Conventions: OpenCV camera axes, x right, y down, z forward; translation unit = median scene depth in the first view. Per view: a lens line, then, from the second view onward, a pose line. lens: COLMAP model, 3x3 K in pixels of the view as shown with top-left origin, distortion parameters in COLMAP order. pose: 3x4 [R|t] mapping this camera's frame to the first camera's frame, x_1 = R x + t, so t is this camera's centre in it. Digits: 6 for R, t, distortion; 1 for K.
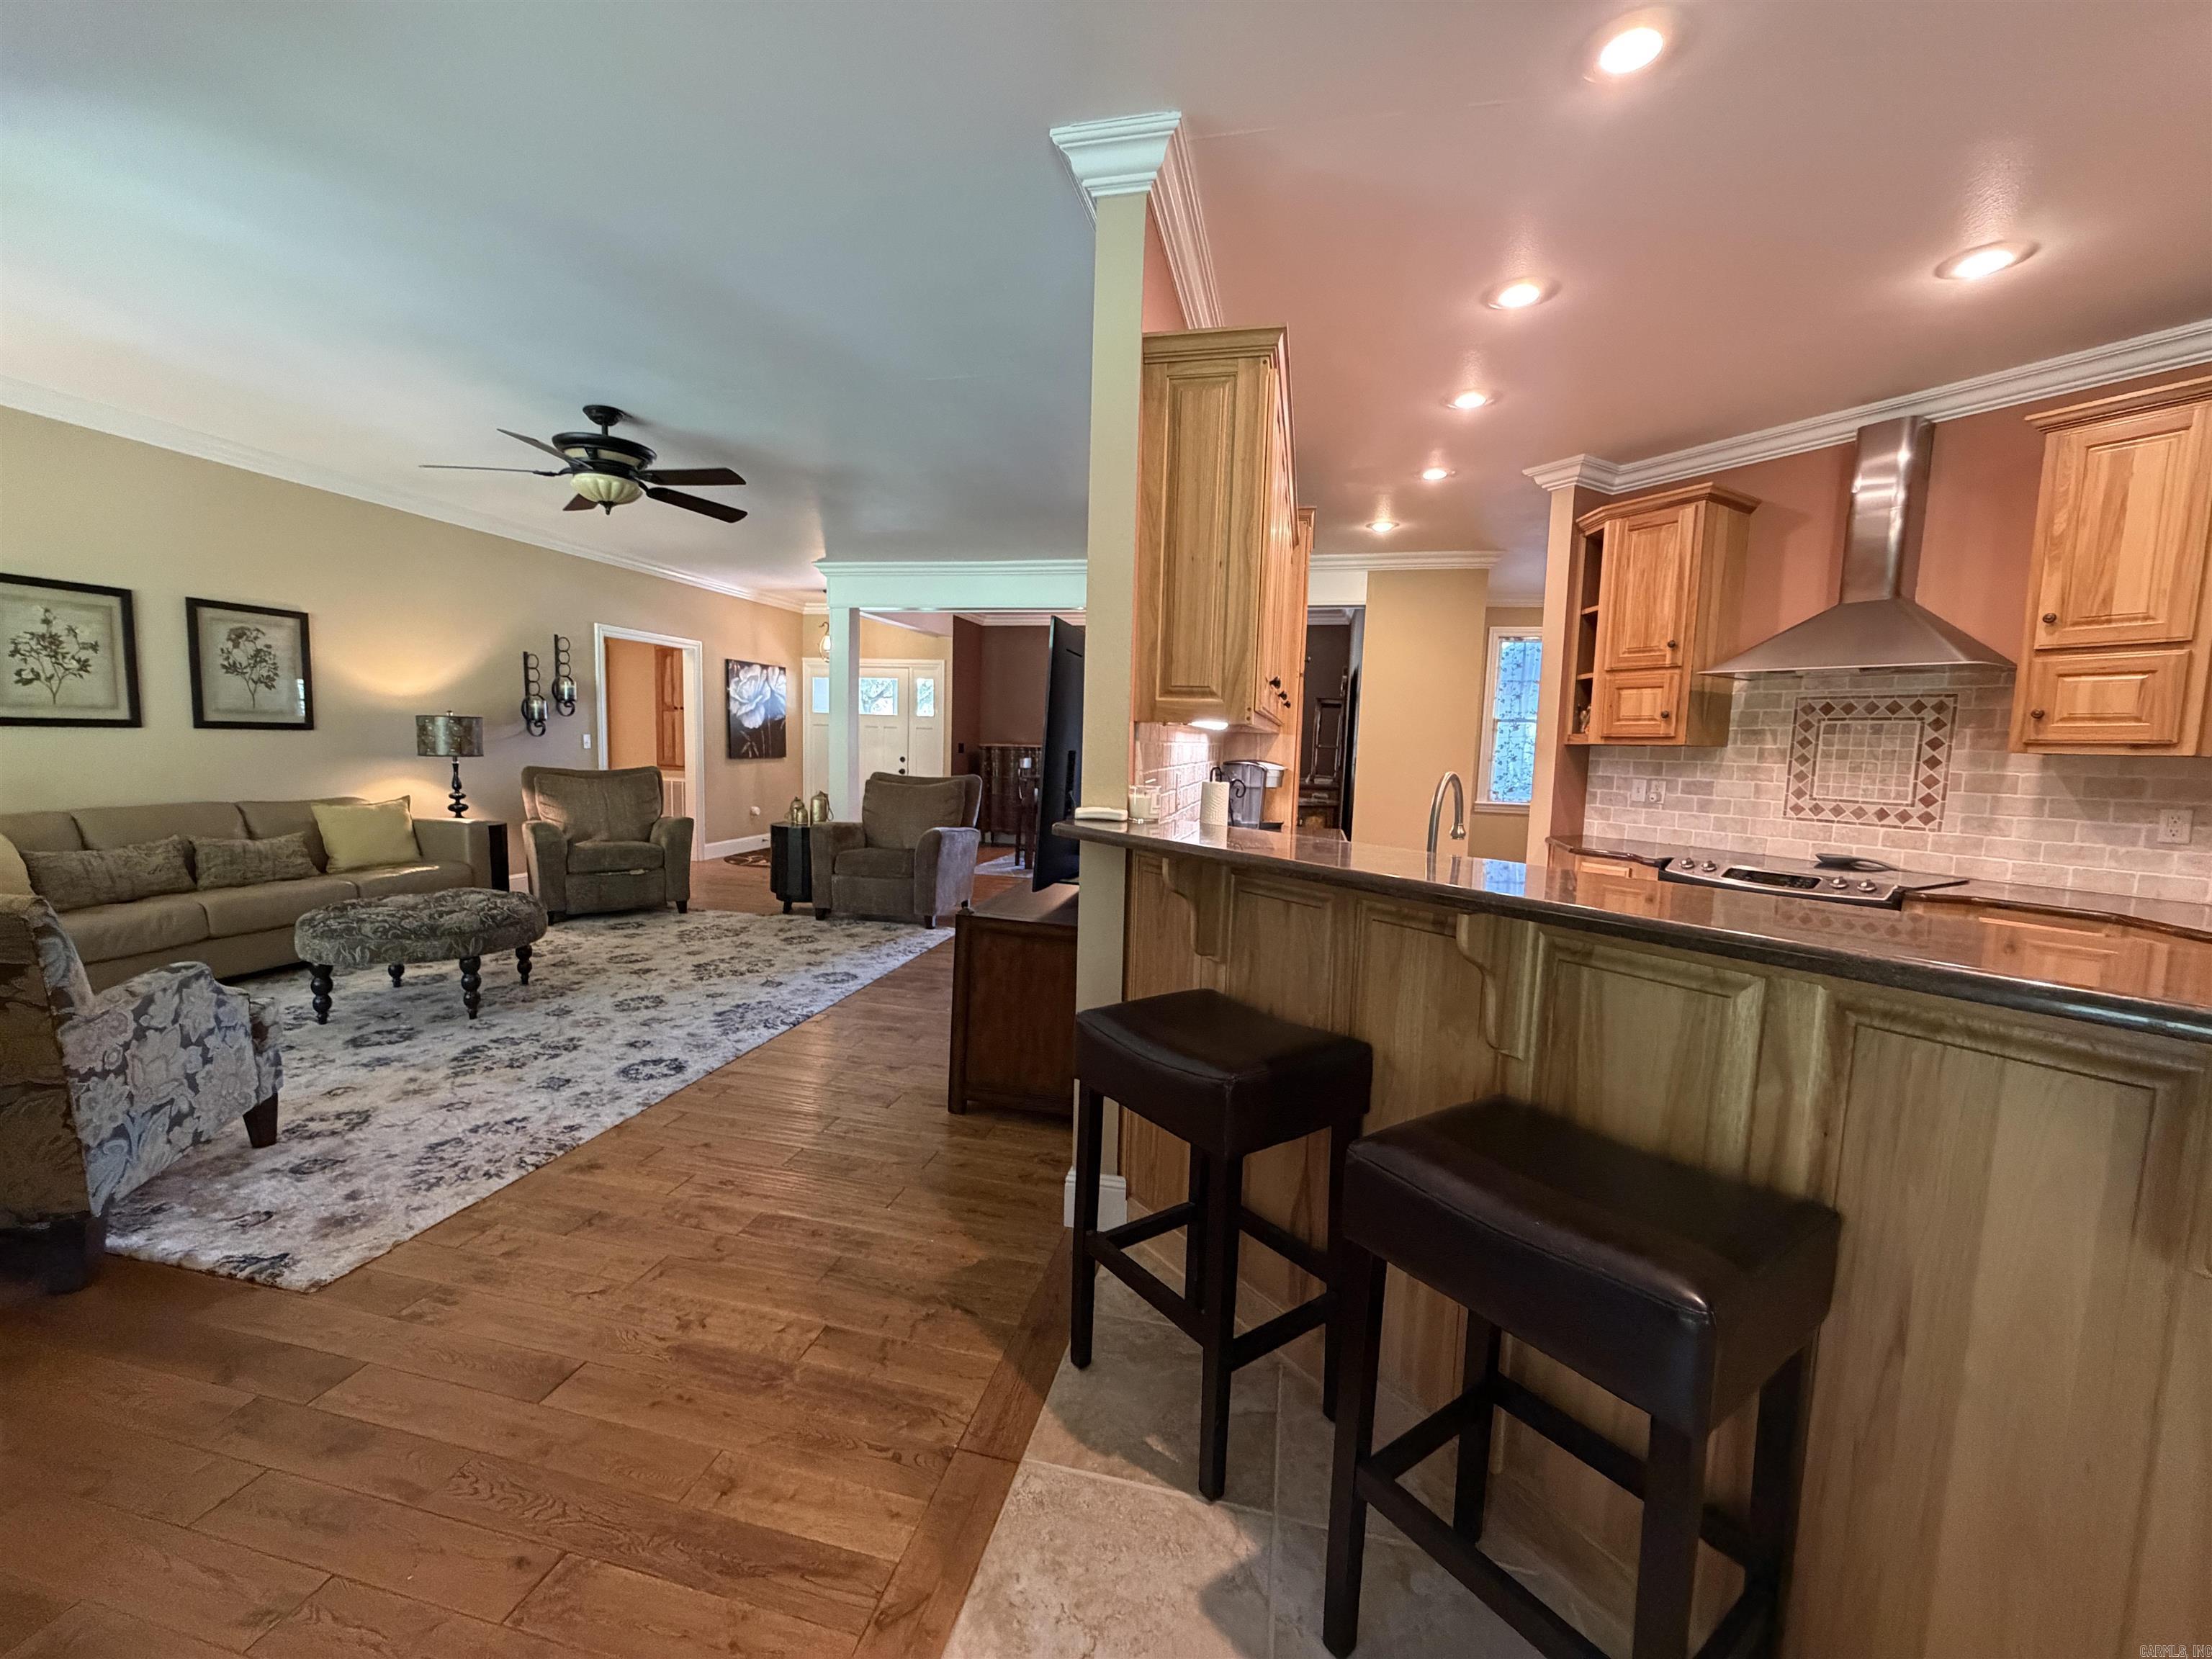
lens RADIAL K [[884.6, 0, 1102.3], [0, 884.6, 828.5], [0, 0, 1]] dist [-0.000115, 0.000340]
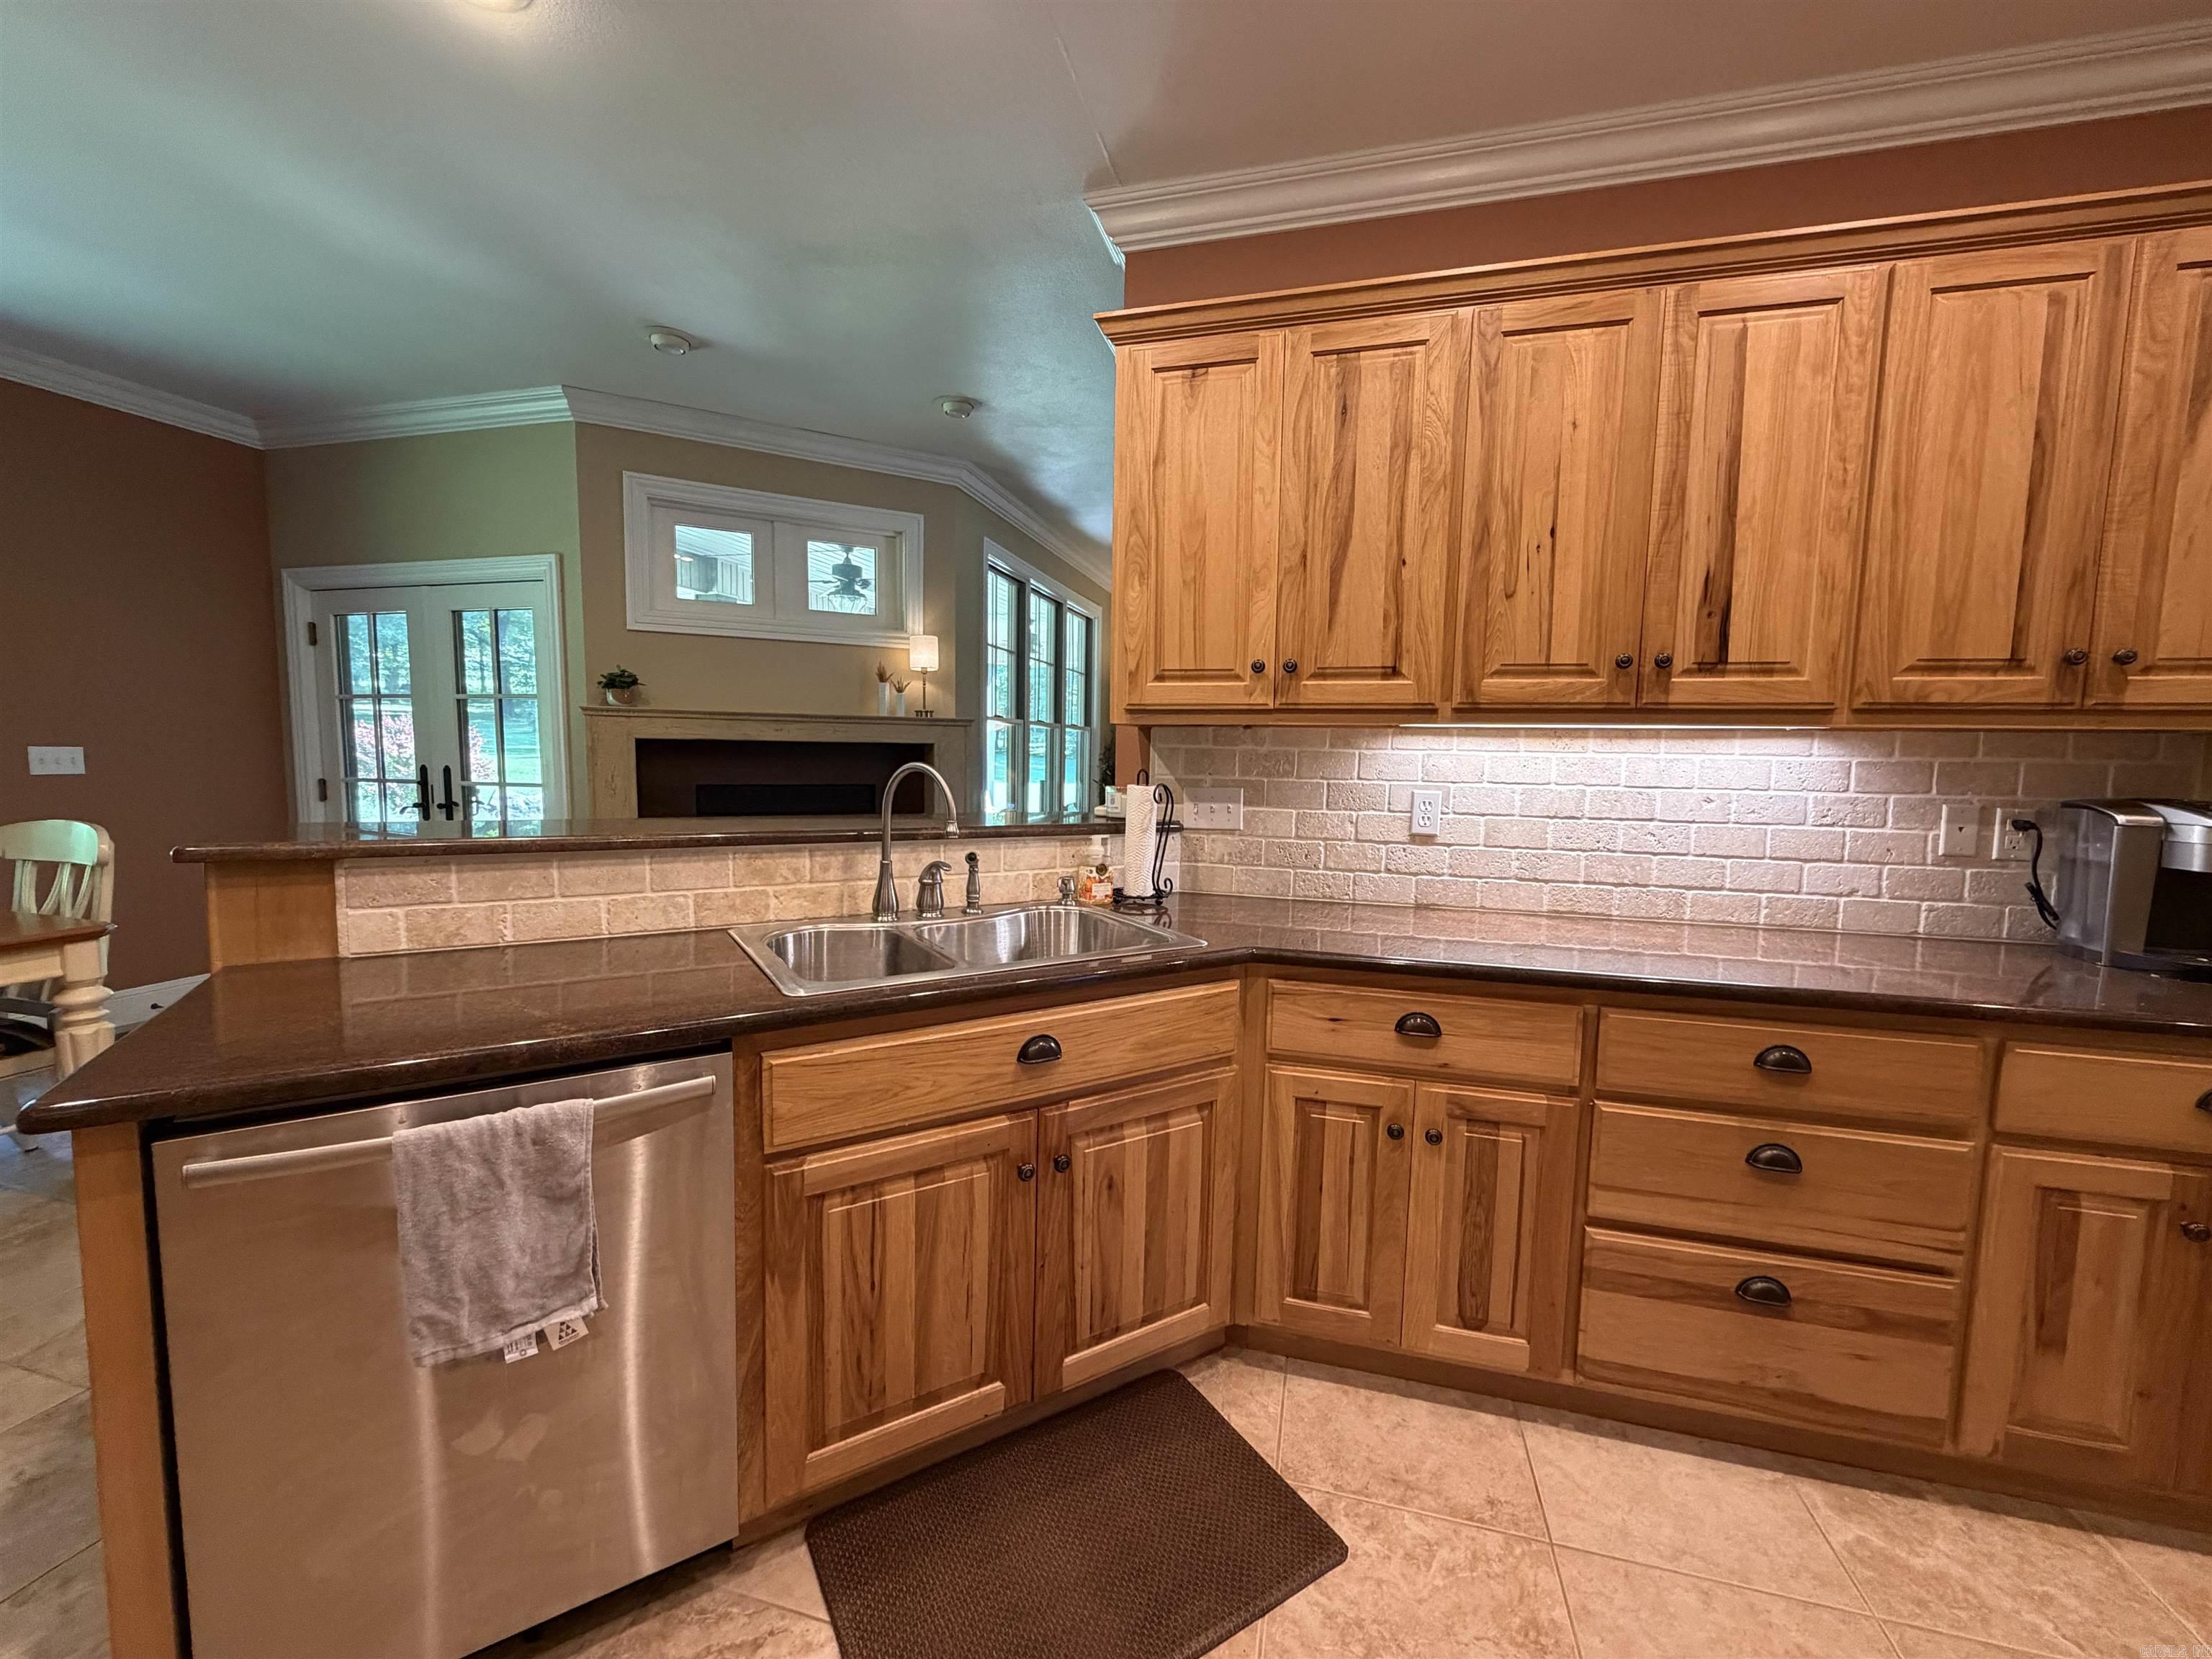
lens RADIAL K [[884.6, 0, 1101.8], [0, 884.6, 831.7], [0, 0, 1]] dist [-0.000115, 0.000340]
pose [[-0.039912, 0.063716, -0.997170, 0.652810], [-0.116919, 0.990811, 0.067989, -0.037679], [0.992339, 0.119302, -0.032096, 0.592708]]
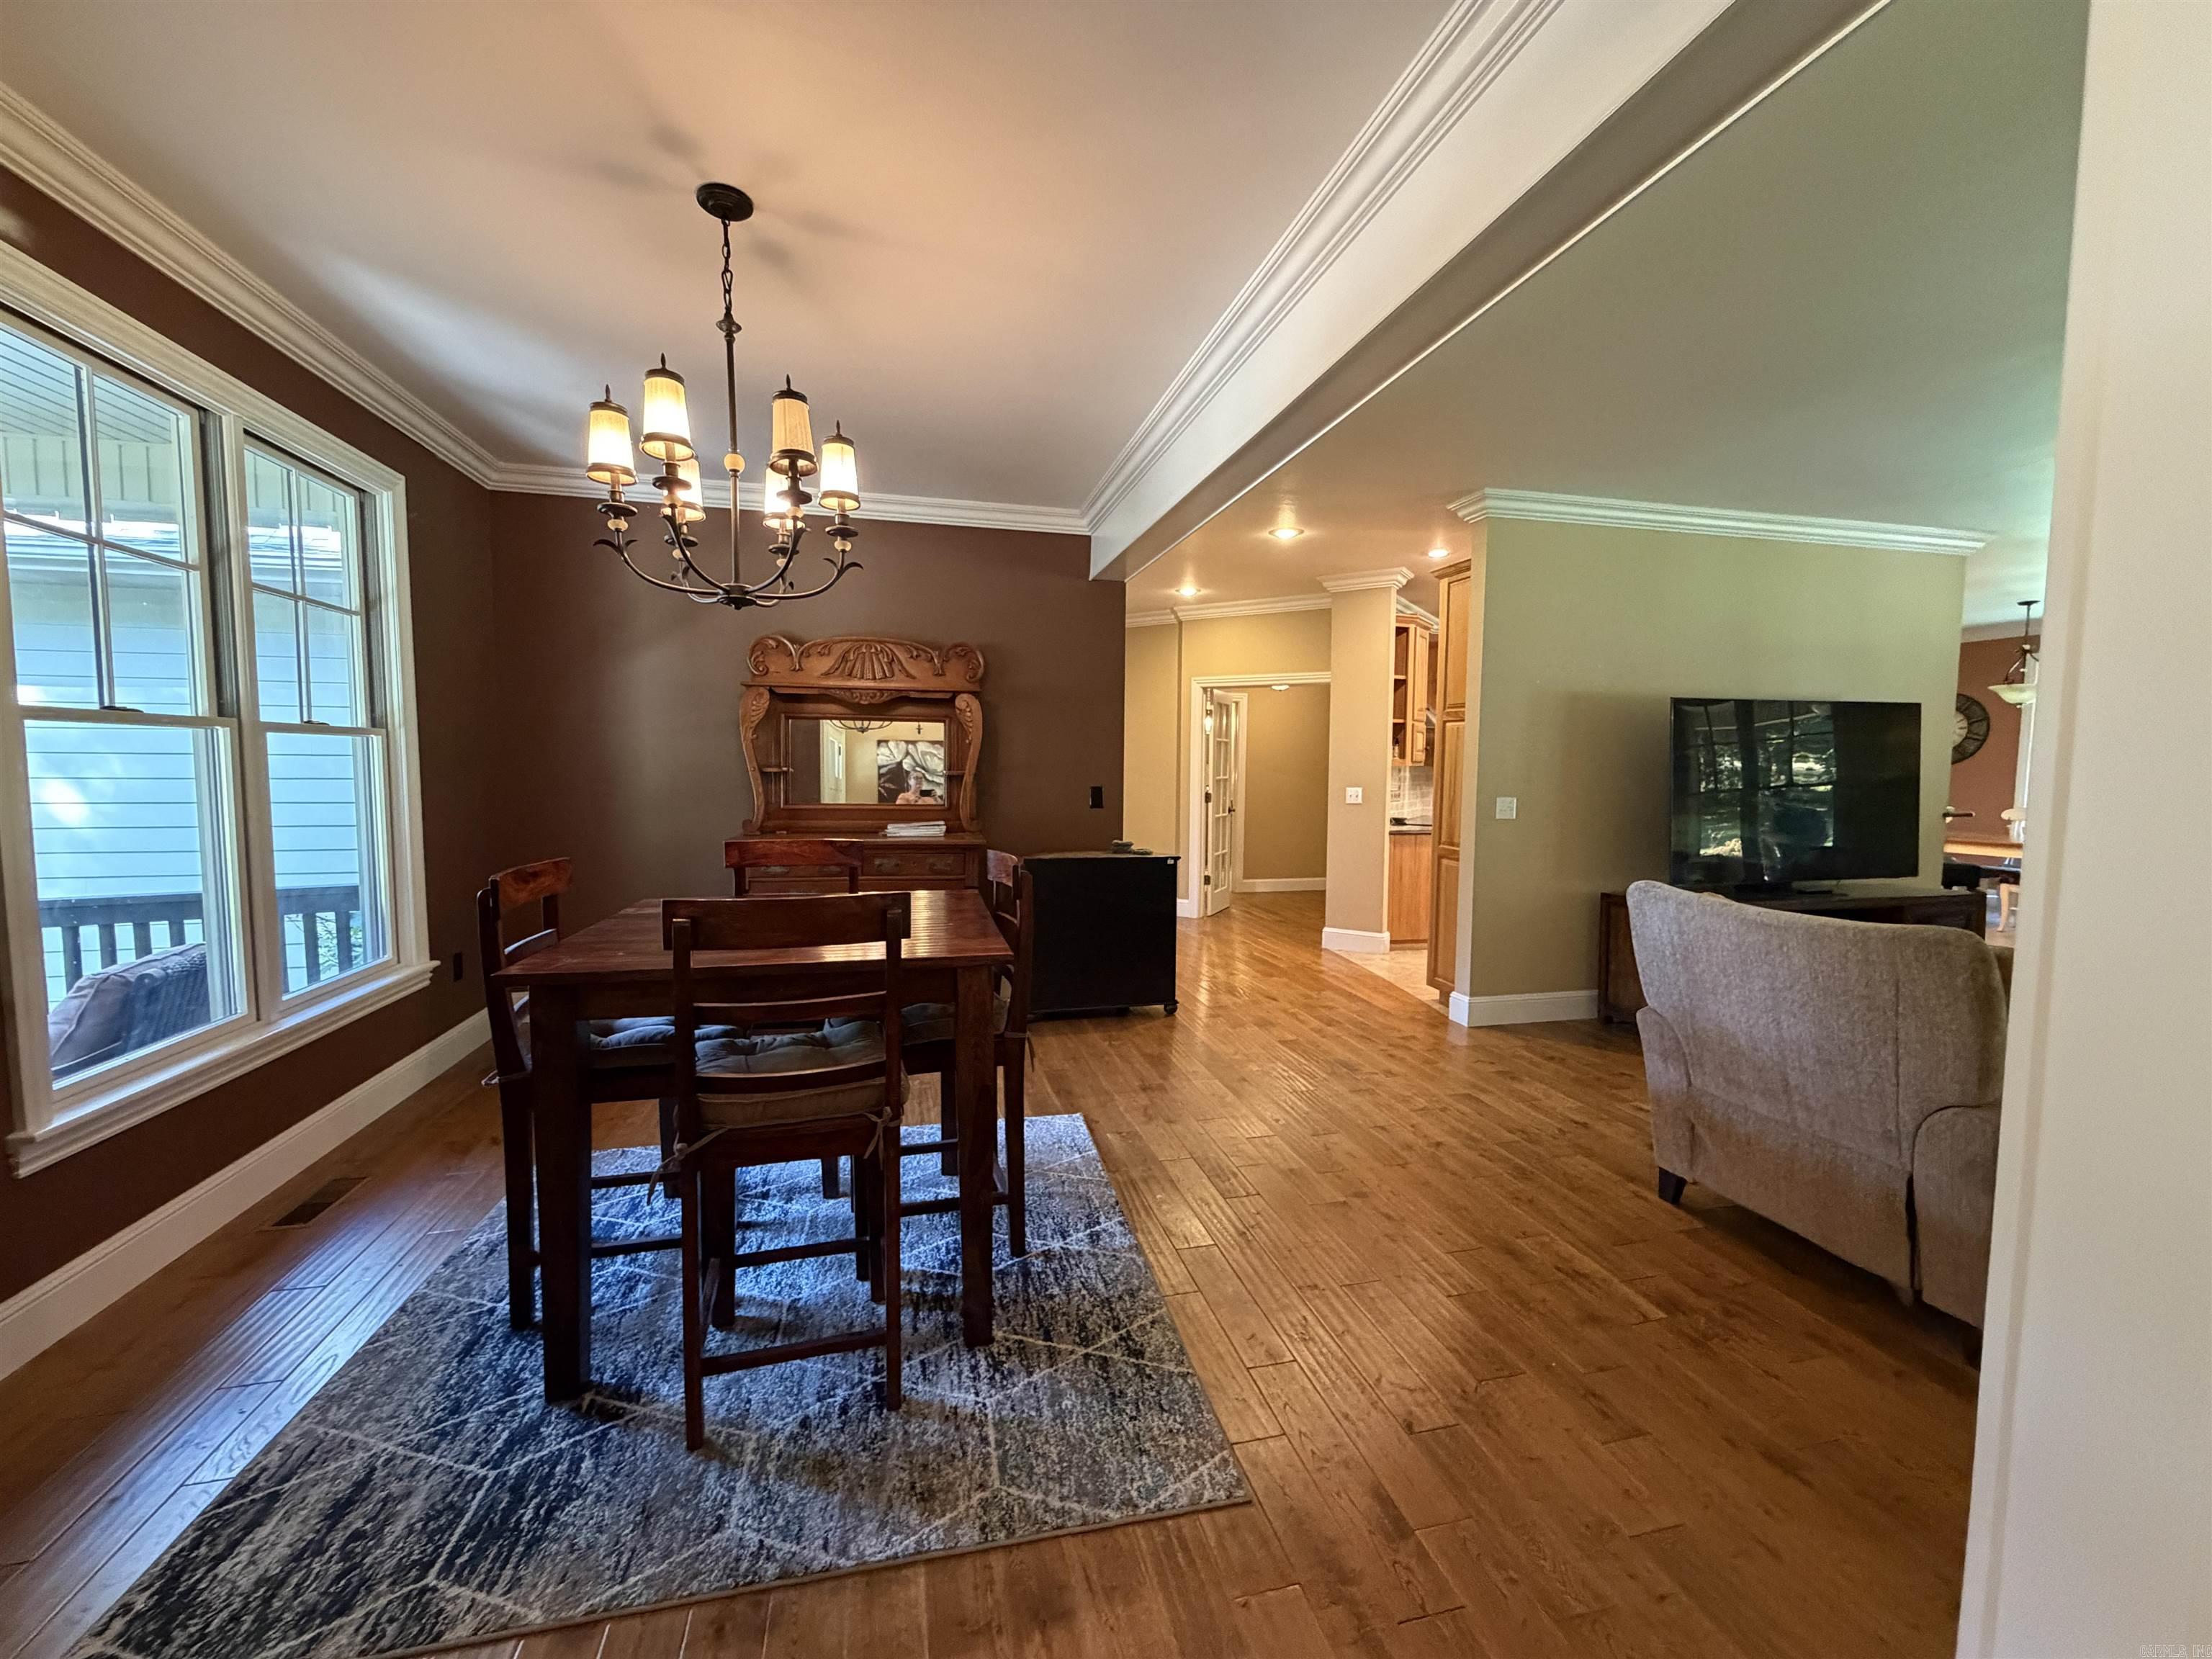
lens RADIAL K [[884.6, 0, 1101.9], [0, 884.6, 829.8], [0, 0, 1]] dist [-0.000115, 0.000340]
pose [[-0.441721, -0.099383, 0.891631, -0.654586], [0.068465, 0.987213, 0.143956, -0.264821], [-0.894536, 0.124634, -0.429268, 2.335783]]
